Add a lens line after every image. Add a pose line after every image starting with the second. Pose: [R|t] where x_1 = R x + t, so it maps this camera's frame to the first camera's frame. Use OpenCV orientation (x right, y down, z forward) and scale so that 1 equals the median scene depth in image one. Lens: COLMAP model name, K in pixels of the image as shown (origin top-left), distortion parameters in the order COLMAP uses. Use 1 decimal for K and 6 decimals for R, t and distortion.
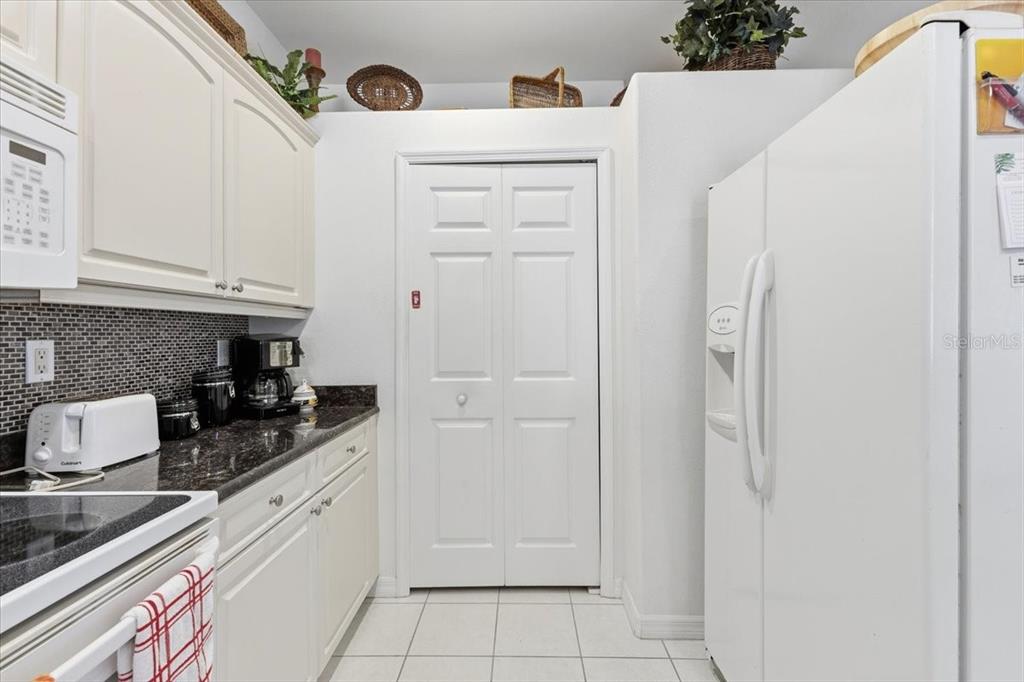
lens RADIAL K [[449.1, 0, 513.1], [0, 449.1, 328.8], [0, 0, 1]] dist [0.007581, -0.000396]
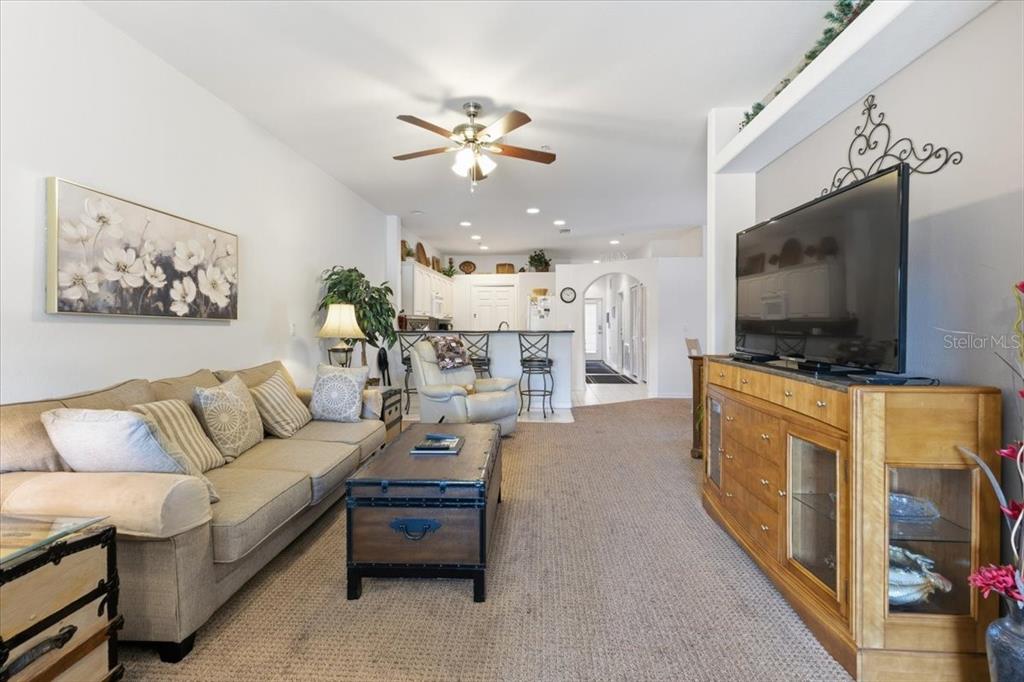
lens RADIAL K [[456.2, 0, 510.8], [0, 456.2, 325.9], [0, 0, 1]] dist [0.013333, -0.000100]
pose [[0.999359, 0.004733, -0.035475, 0.355778], [-0.004127, 0.999845, 0.017134, -0.036637], [0.035551, -0.016977, 0.999224, -4.065387]]
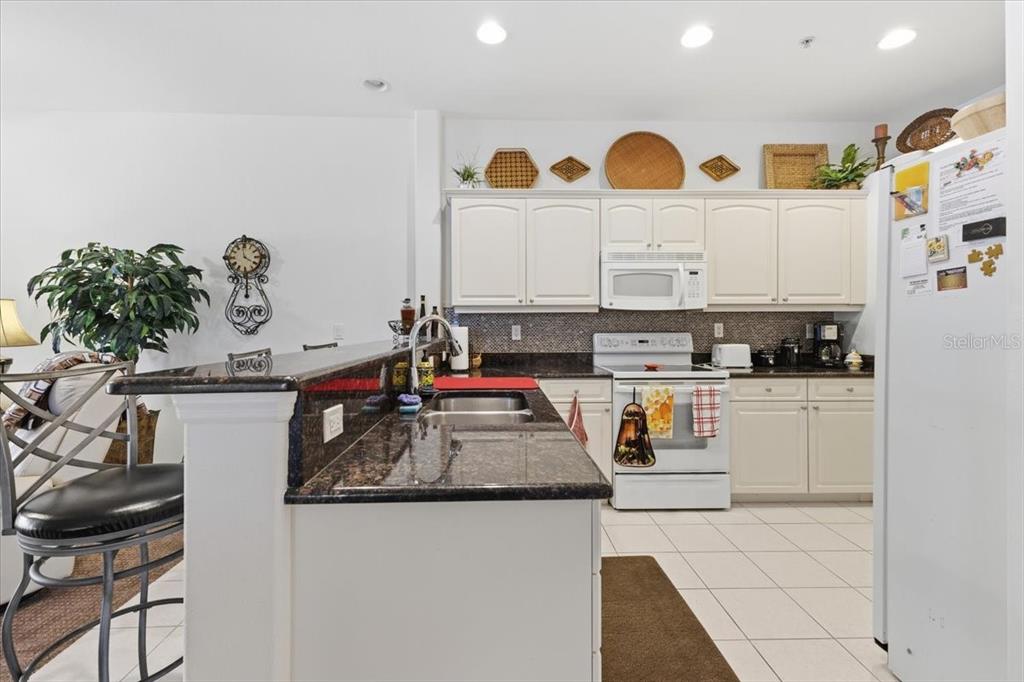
lens RADIAL K [[456.2, 0, 510.8], [0, 456.2, 325.9], [0, 0, 1]] dist [0.013333, -0.000100]
pose [[0.053187, 0.008852, -0.998545, 1.123476], [0.011583, 0.999888, 0.009481, -0.000783], [0.998517, -0.012070, 0.053078, -0.309352]]
